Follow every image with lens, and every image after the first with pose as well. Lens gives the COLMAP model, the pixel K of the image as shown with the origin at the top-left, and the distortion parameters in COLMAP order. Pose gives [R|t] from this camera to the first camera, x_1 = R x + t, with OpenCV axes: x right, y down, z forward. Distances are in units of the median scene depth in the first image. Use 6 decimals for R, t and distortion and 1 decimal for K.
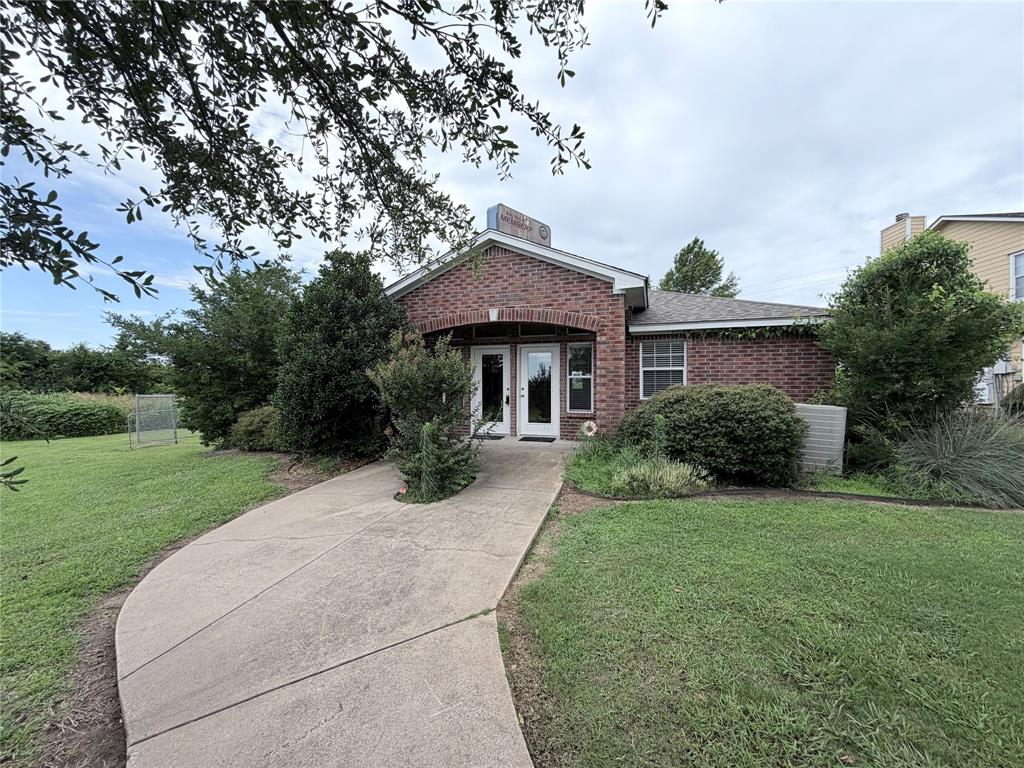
lens RADIAL K [[413.8, 0, 511.1], [0, 413.8, 385.4], [0, 0, 1]] dist [-0.003702, -0.000124]
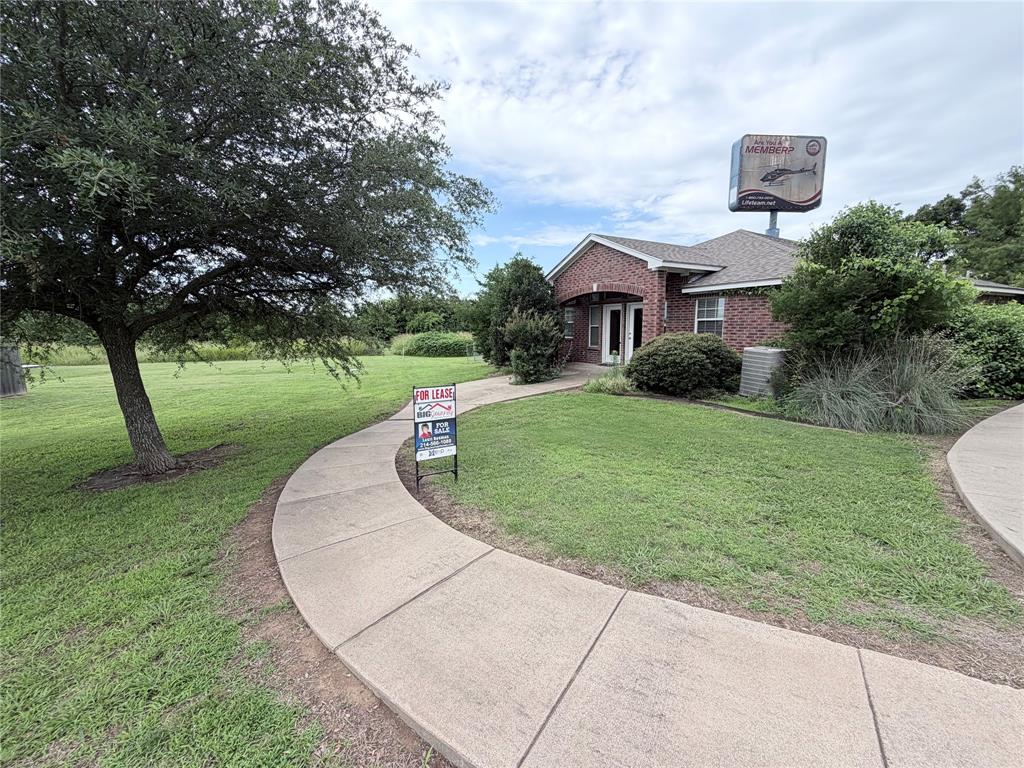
lens RADIAL K [[413.8, 0, 514.1], [0, 413.8, 385.8], [0, 0, 1]] dist [-0.003702, -0.000124]
pose [[0.740180, 0.089044, -0.666487, 0.815761], [0.015184, 0.988727, 0.148959, -0.036604], [0.672237, -0.120376, 0.730484, -0.425201]]
